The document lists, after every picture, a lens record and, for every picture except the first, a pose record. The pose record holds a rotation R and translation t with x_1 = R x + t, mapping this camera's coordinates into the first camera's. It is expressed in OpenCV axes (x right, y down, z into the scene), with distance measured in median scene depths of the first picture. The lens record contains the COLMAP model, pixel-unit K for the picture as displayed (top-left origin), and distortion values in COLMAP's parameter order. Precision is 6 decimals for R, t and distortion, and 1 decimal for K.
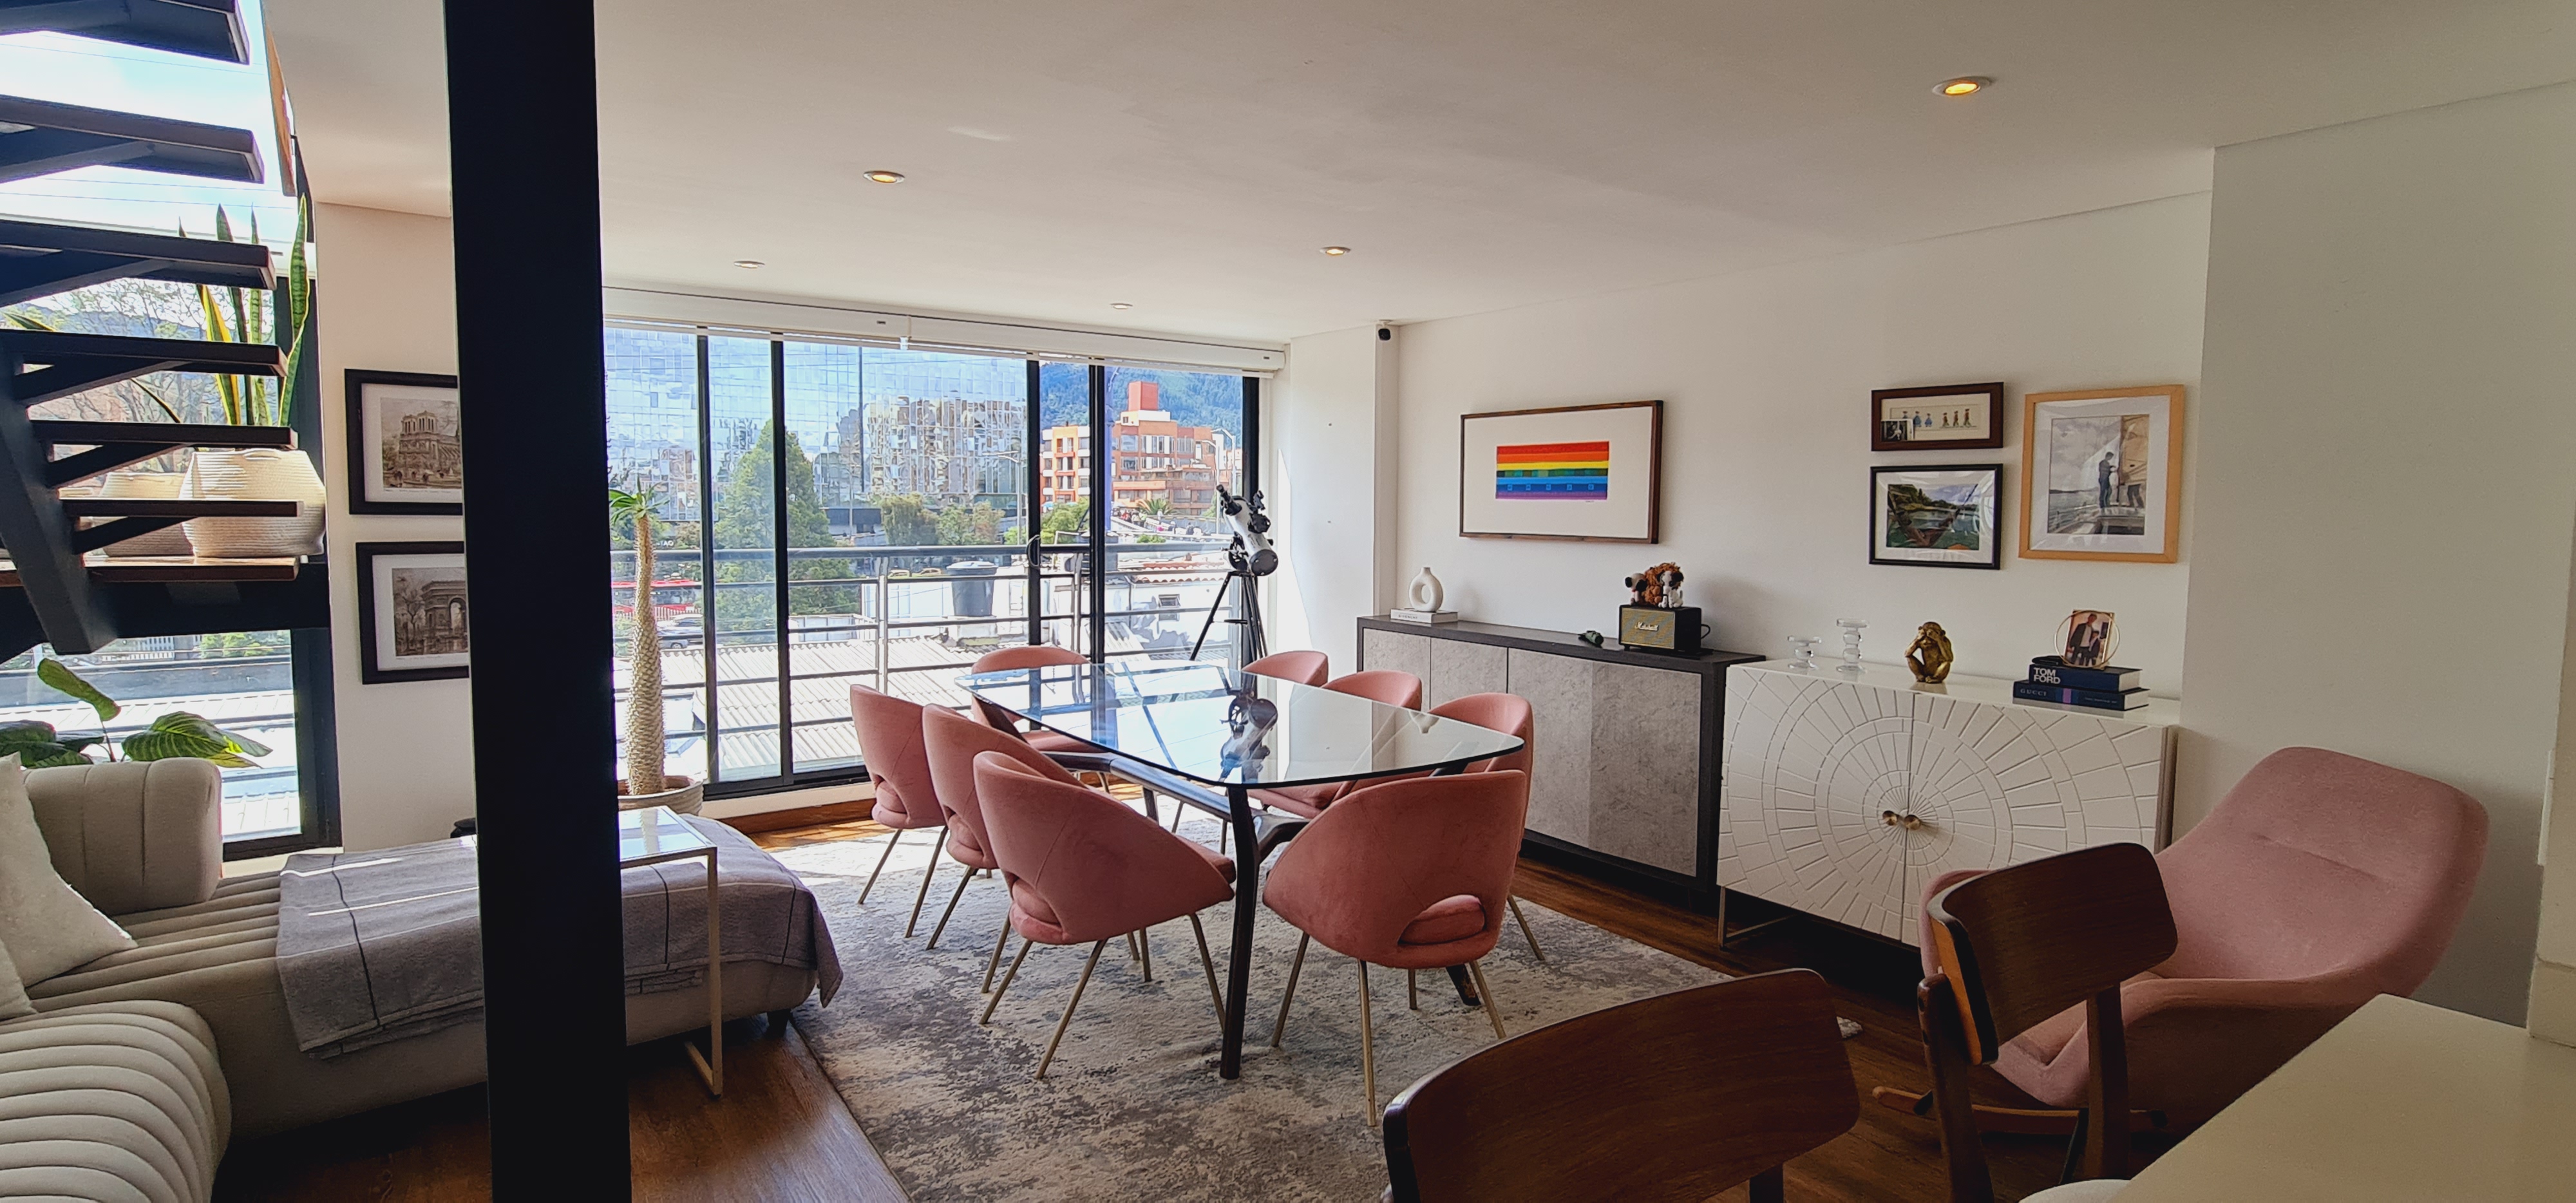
lens RADIAL K [[1241.0, 0, 1301.5], [0, 1241.0, 591.1], [0, 0, 1]] dist [-0.013500, 0.000440]
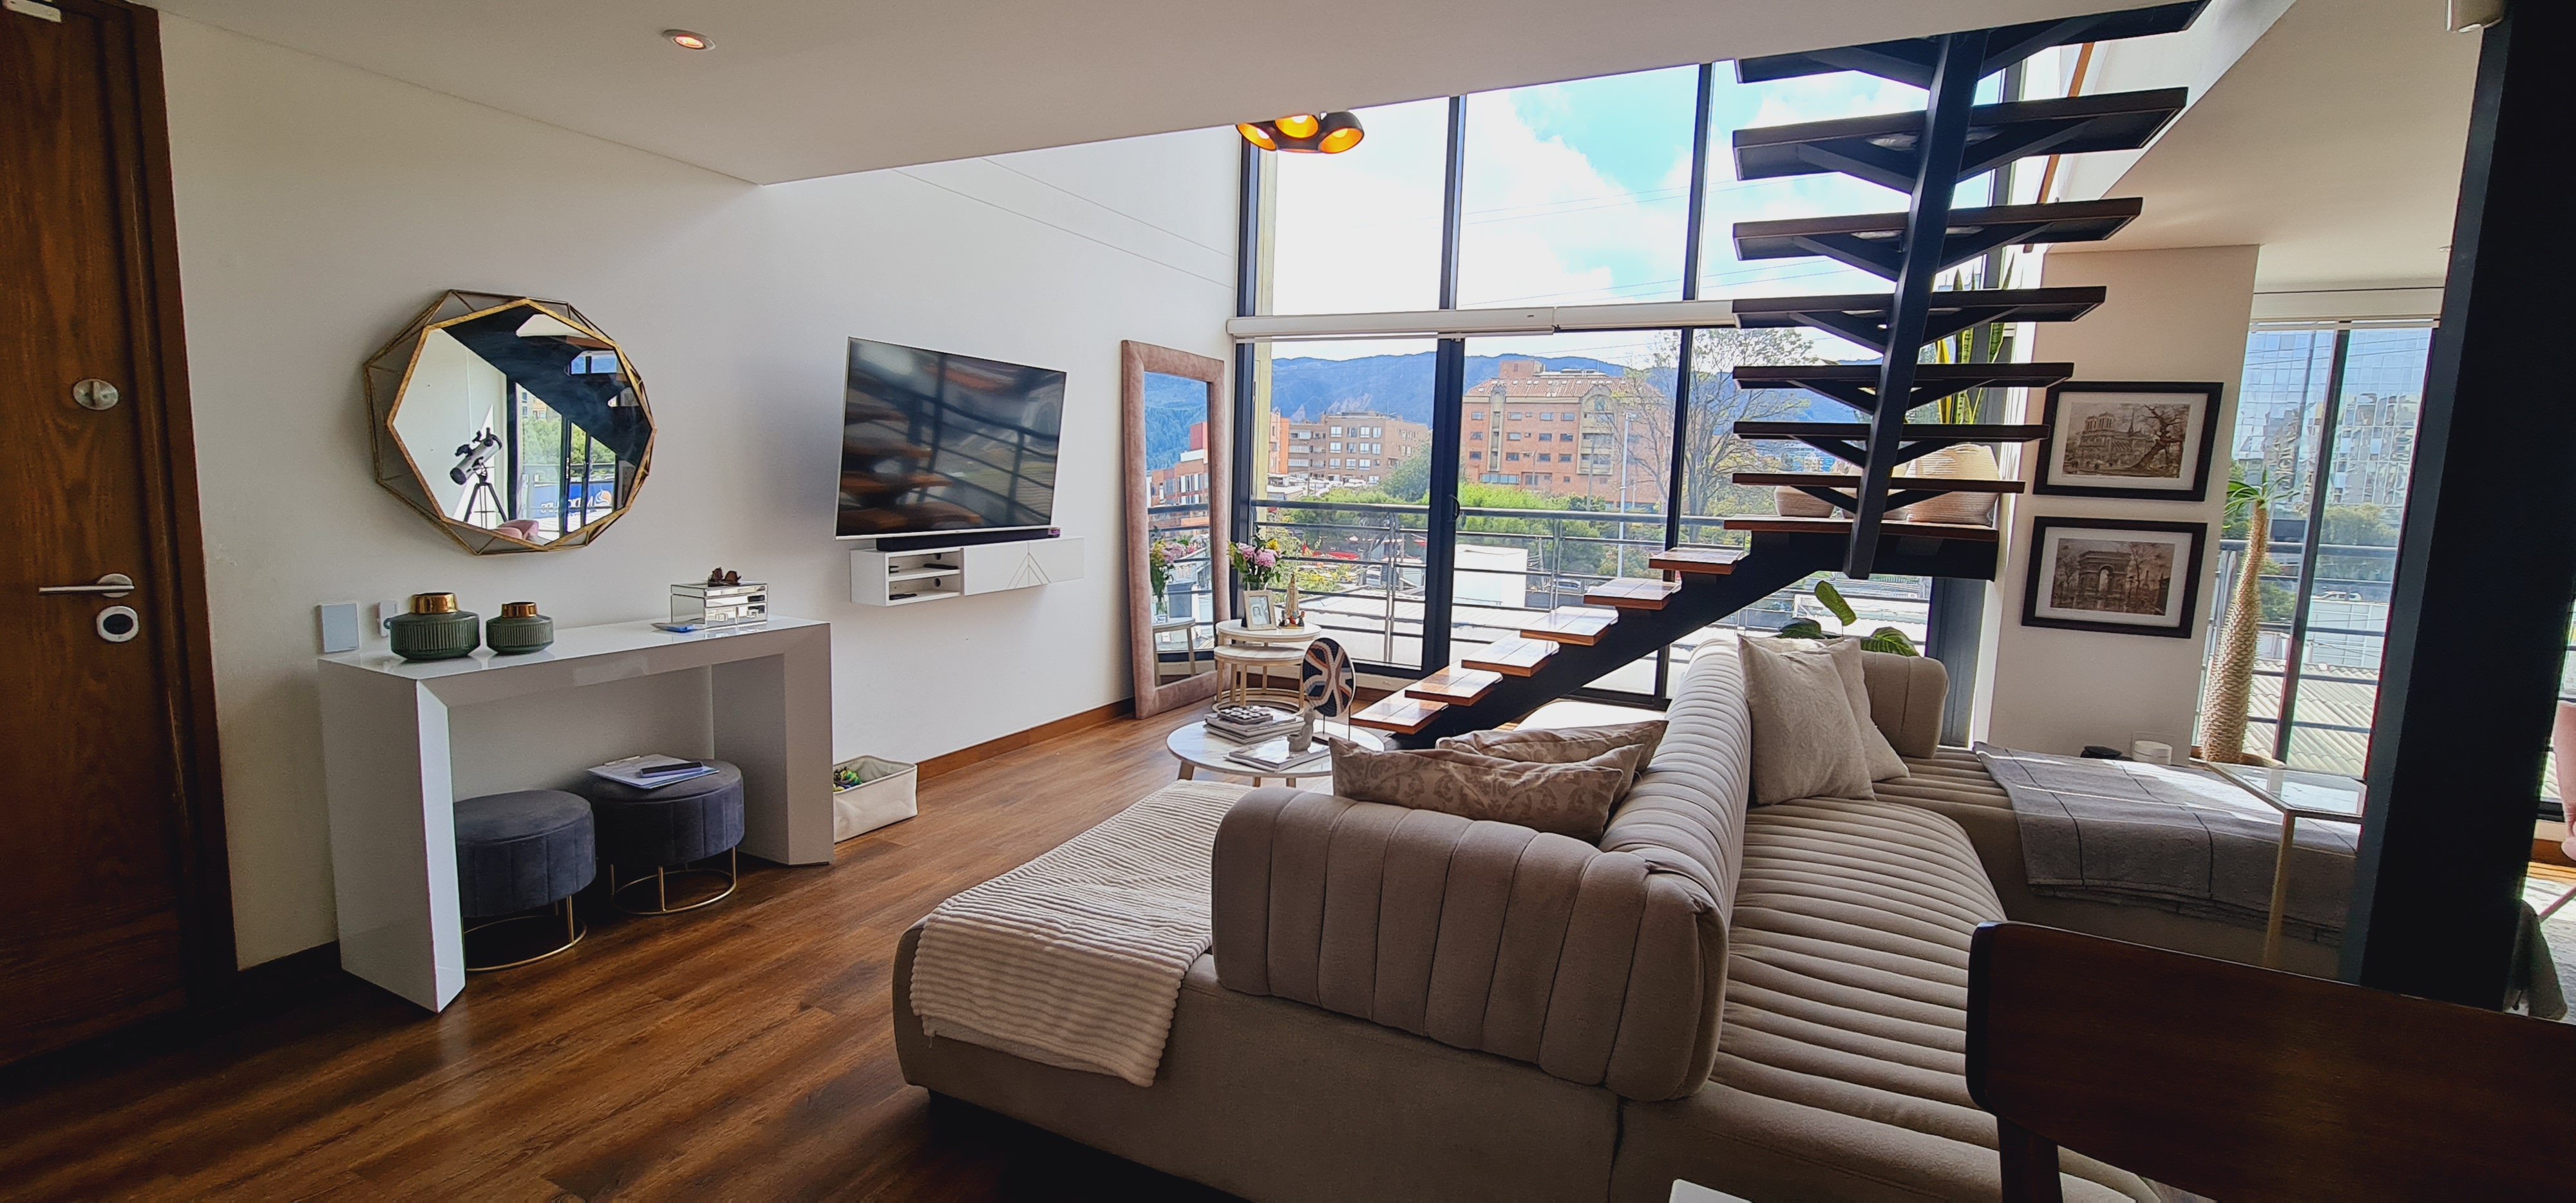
lens RADIAL K [[1058.3, 0, 1295.2], [0, 1058.3, 594.5], [0, 0, 1]] dist [-0.001721, 0.000531]
pose [[0.464310, 0.109828, -0.878837, -0.128849], [-0.096236, 0.992663, 0.073209, 0.032185], [0.880429, 0.050584, 0.471473, -0.183952]]
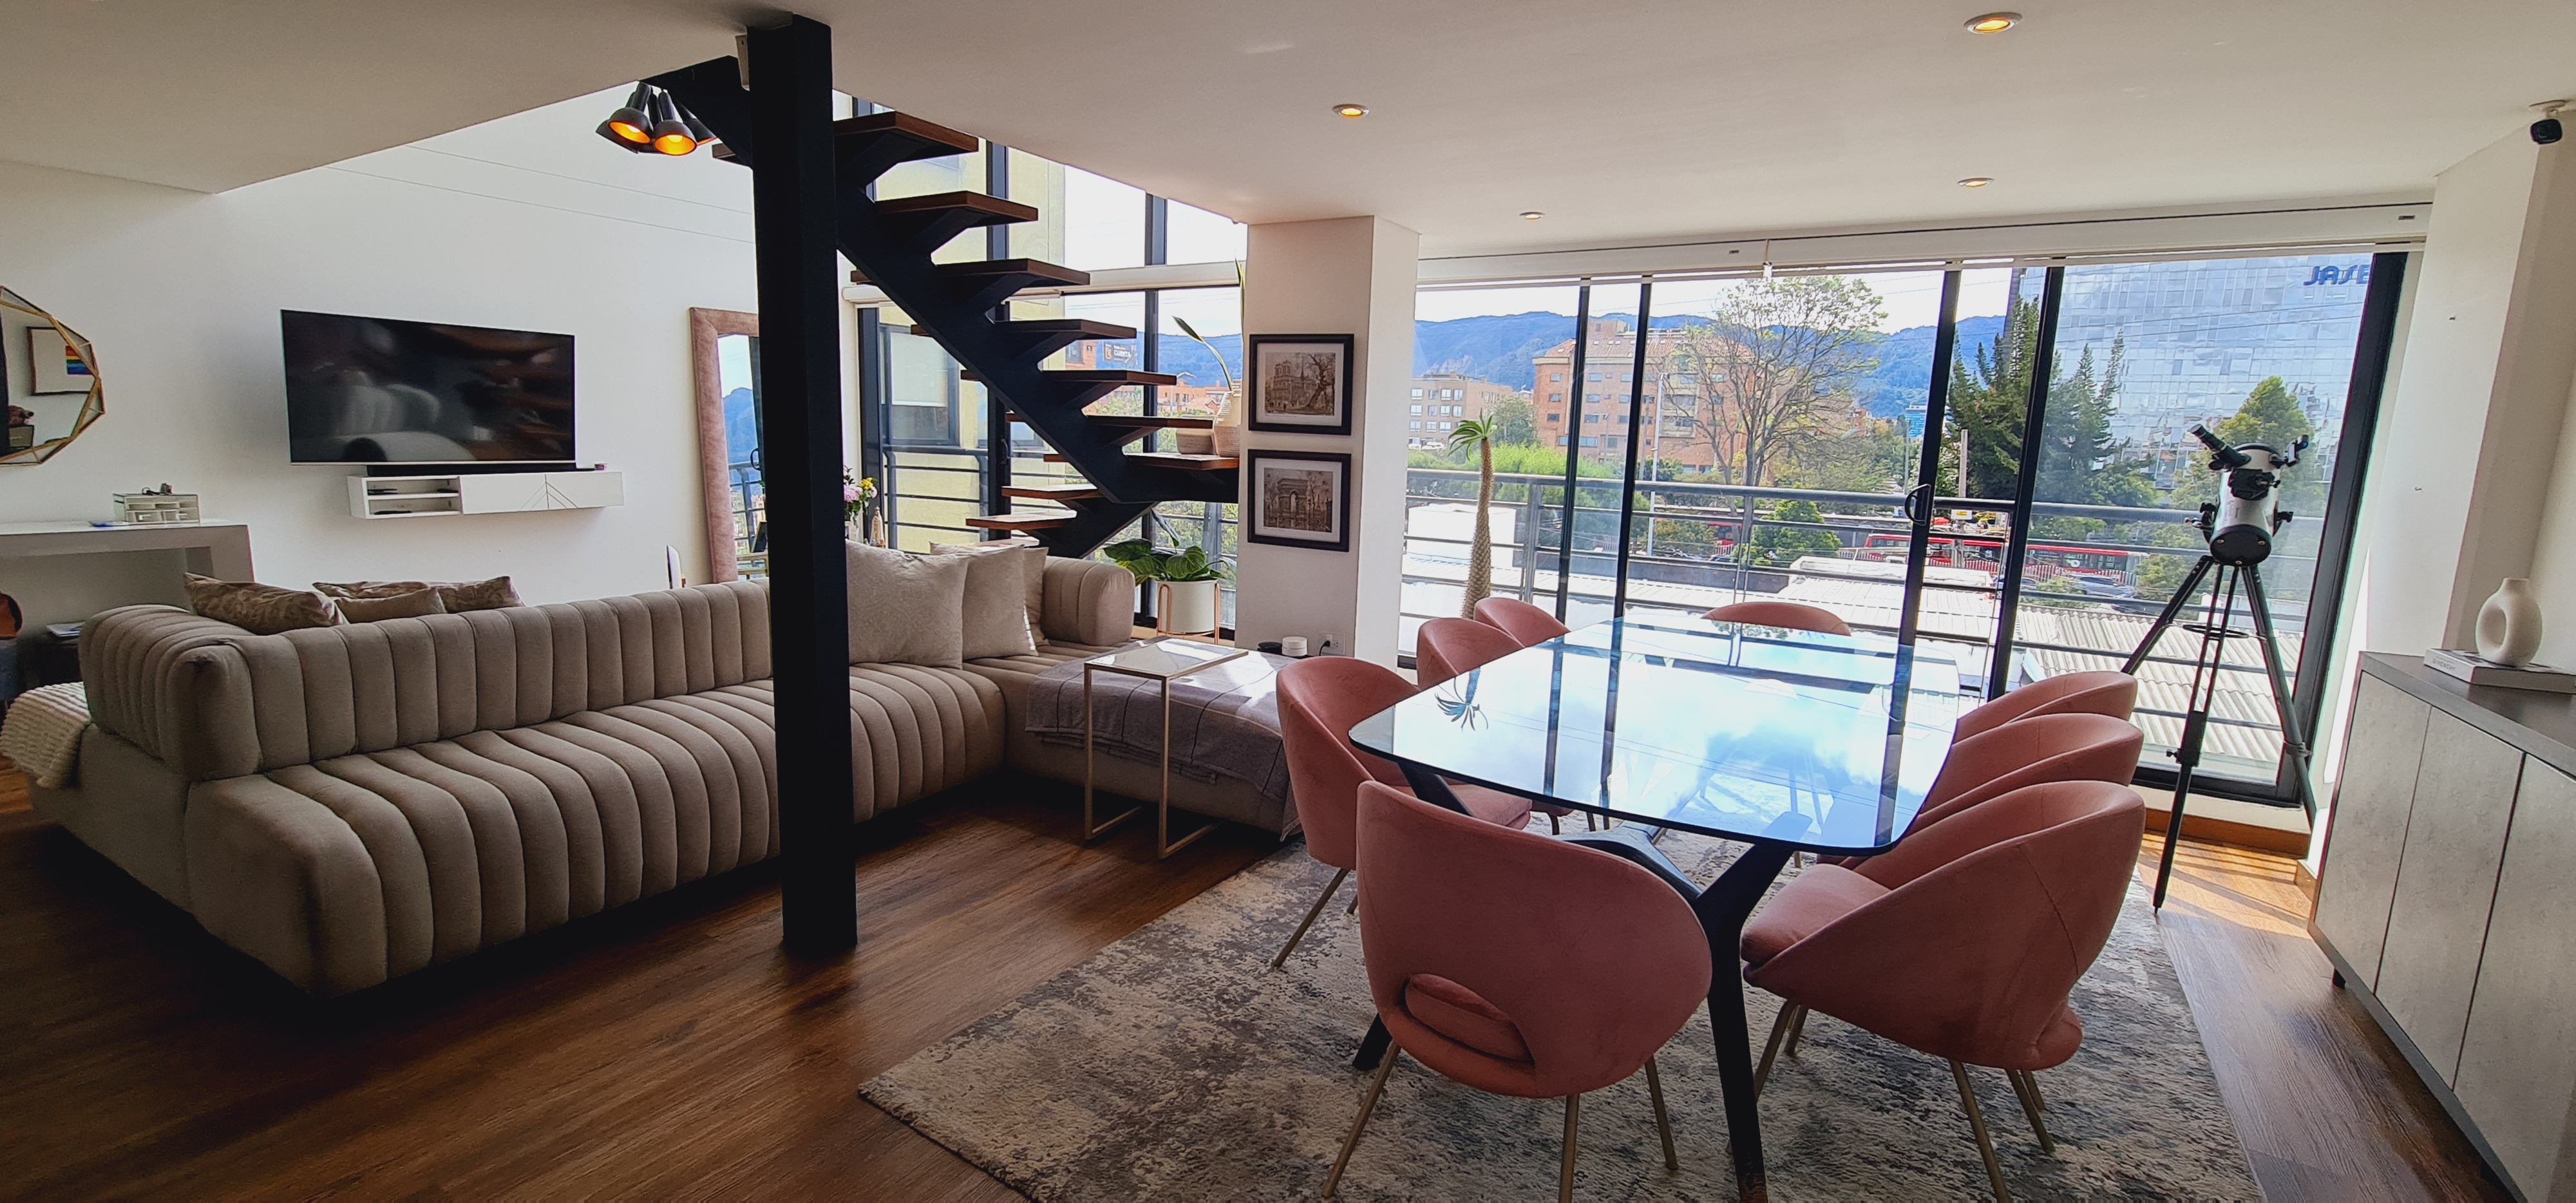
lens RADIAL K [[1058.3, 0, 1295.2], [0, 1058.3, 594.5], [0, 0, 1]] dist [-0.001721, 0.000531]
pose [[0.378465, 0.145648, -0.914085, 0.433852], [-0.100158, 0.988188, 0.115986, -0.017388], [0.920181, 0.047657, 0.388582, 0.496184]]
